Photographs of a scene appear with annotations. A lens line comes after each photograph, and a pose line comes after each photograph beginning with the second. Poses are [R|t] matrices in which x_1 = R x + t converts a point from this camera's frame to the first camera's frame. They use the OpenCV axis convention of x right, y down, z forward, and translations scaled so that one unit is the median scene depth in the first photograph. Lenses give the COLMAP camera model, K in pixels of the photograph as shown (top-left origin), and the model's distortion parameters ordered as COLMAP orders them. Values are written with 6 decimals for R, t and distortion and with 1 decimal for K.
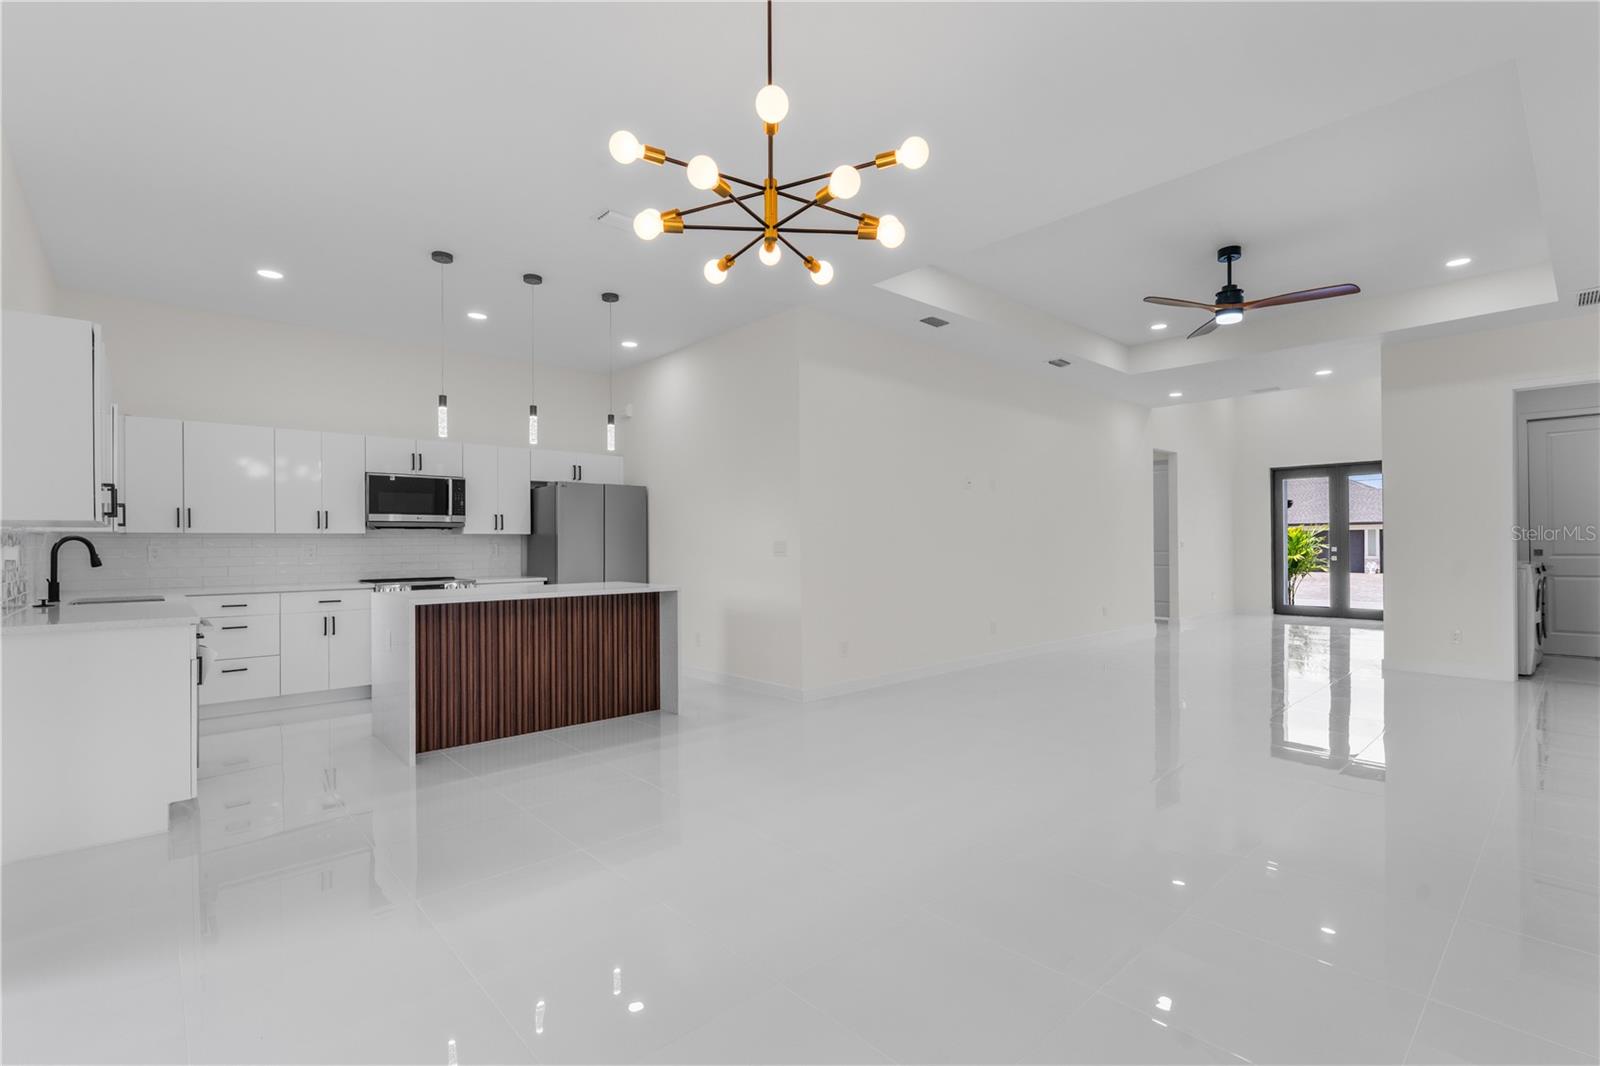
lens RADIAL K [[727.3, 0, 794.8], [0, 727.3, 539.5], [0, 0, 1]] dist [-0.004454, 0.002002]
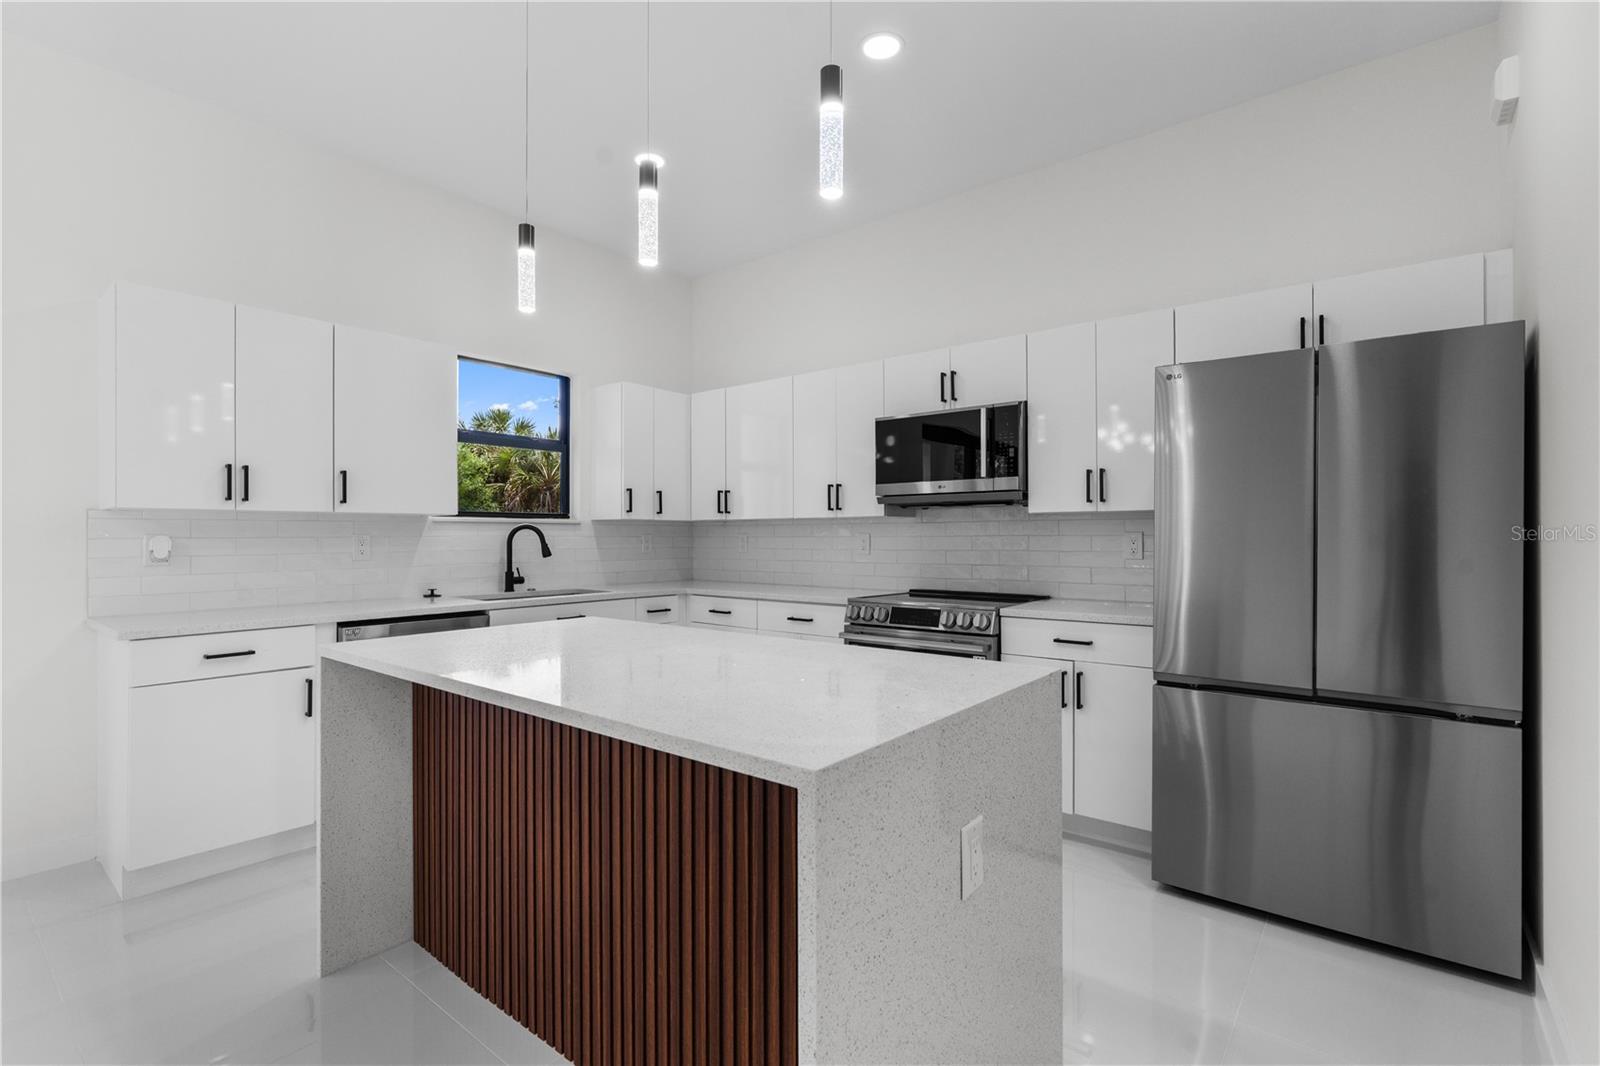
lens RADIAL K [[727.3, 0, 797.9], [0, 727.3, 531.8], [0, 0, 1]] dist [-0.004454, 0.002002]
pose [[0.171058, 0.001323, -0.985260, 0.016658], [0.006687, 0.999975, 0.002504, 0.003383], [0.985238, -0.007017, 0.171045, 0.852409]]
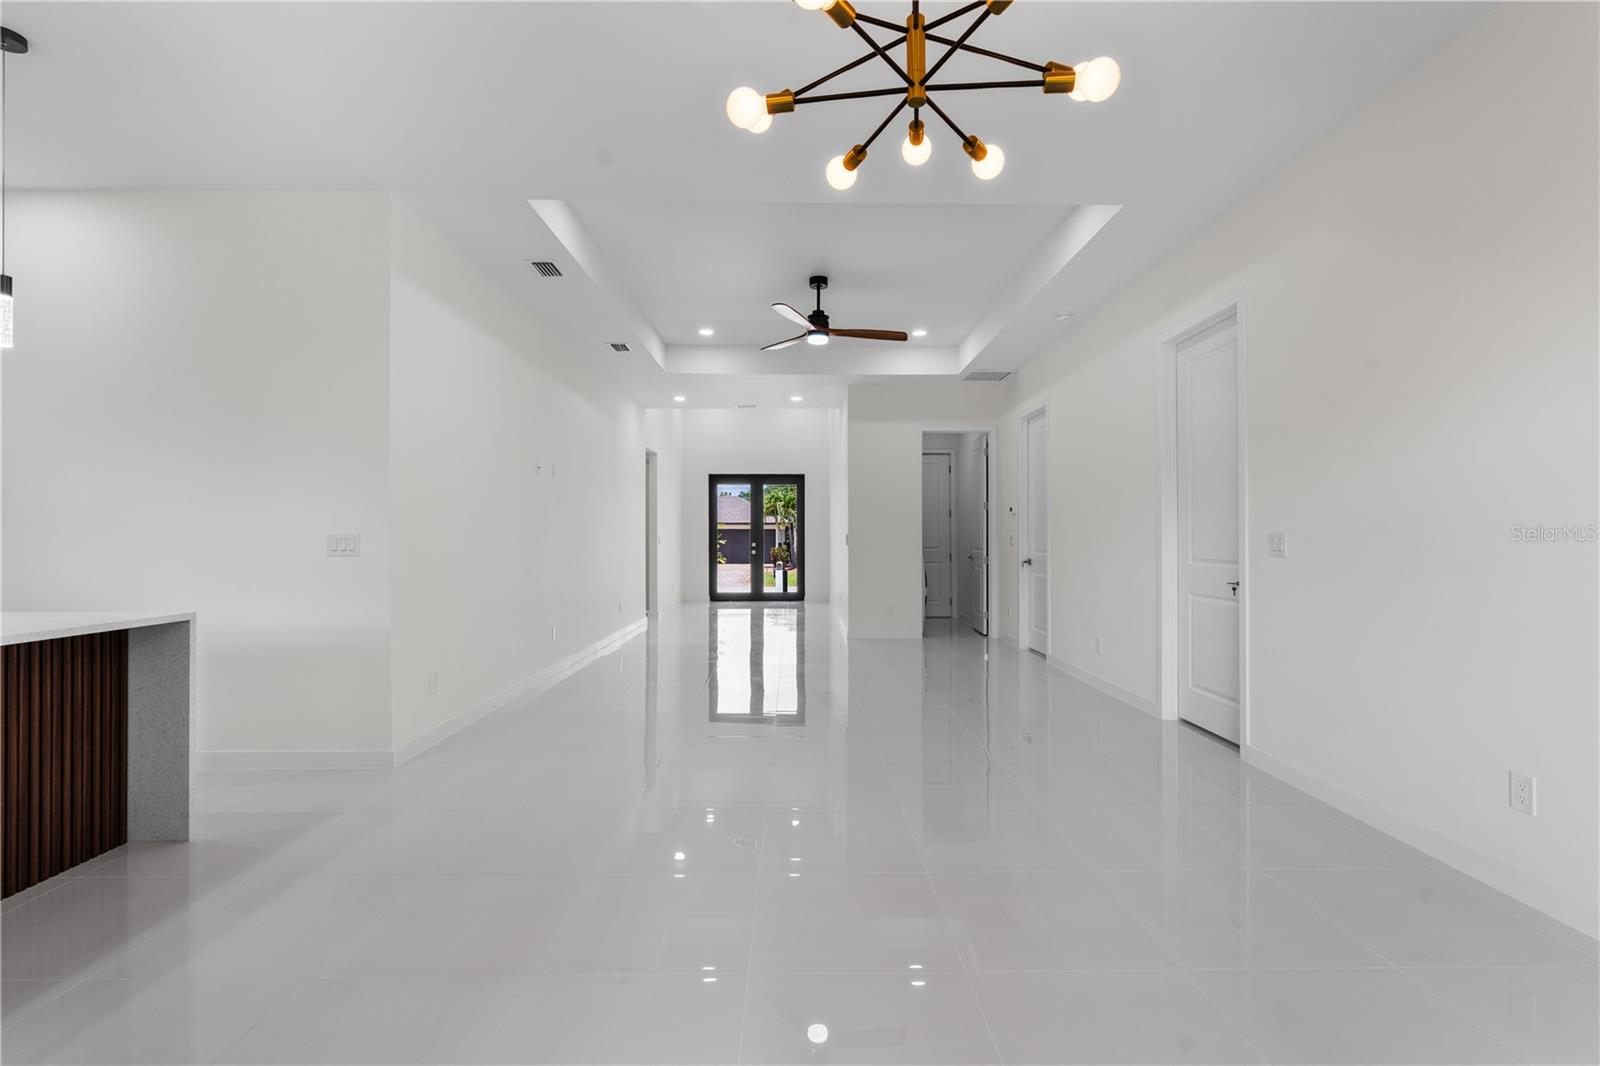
lens RADIAL K [[727.3, 0, 790.7], [0, 727.3, 537.6], [0, 0, 1]] dist [-0.004454, 0.002002]
pose [[0.674389, 0.007608, 0.738337, -0.231262], [-0.011436, 0.999935, 0.000141, 0.000983], [-0.738288, -0.008539, 0.674432, 0.247758]]
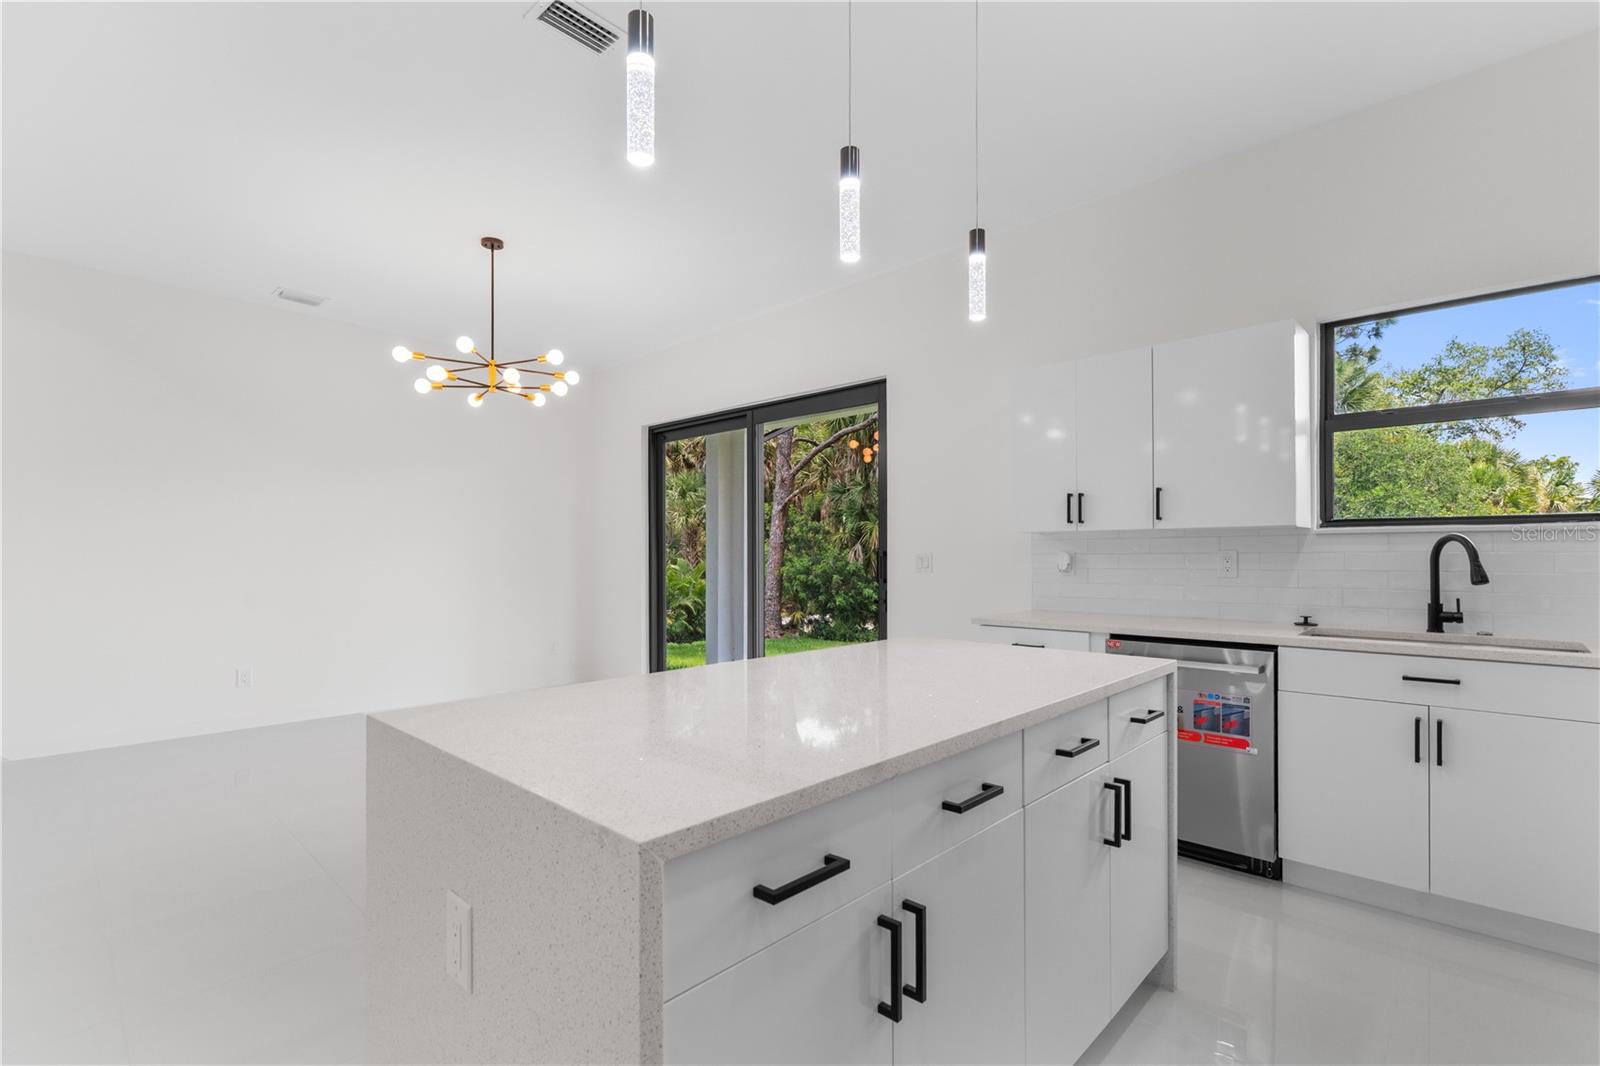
lens RADIAL K [[727.3, 0, 812.8], [0, 727.3, 555.9], [0, 0, 1]] dist [-0.004454, 0.002002]
pose [[-0.995009, 0.012695, -0.098979, -0.259279], [0.012880, 0.999916, -0.001233, 0.005493], [0.098955, -0.002502, -0.995089, 1.133220]]
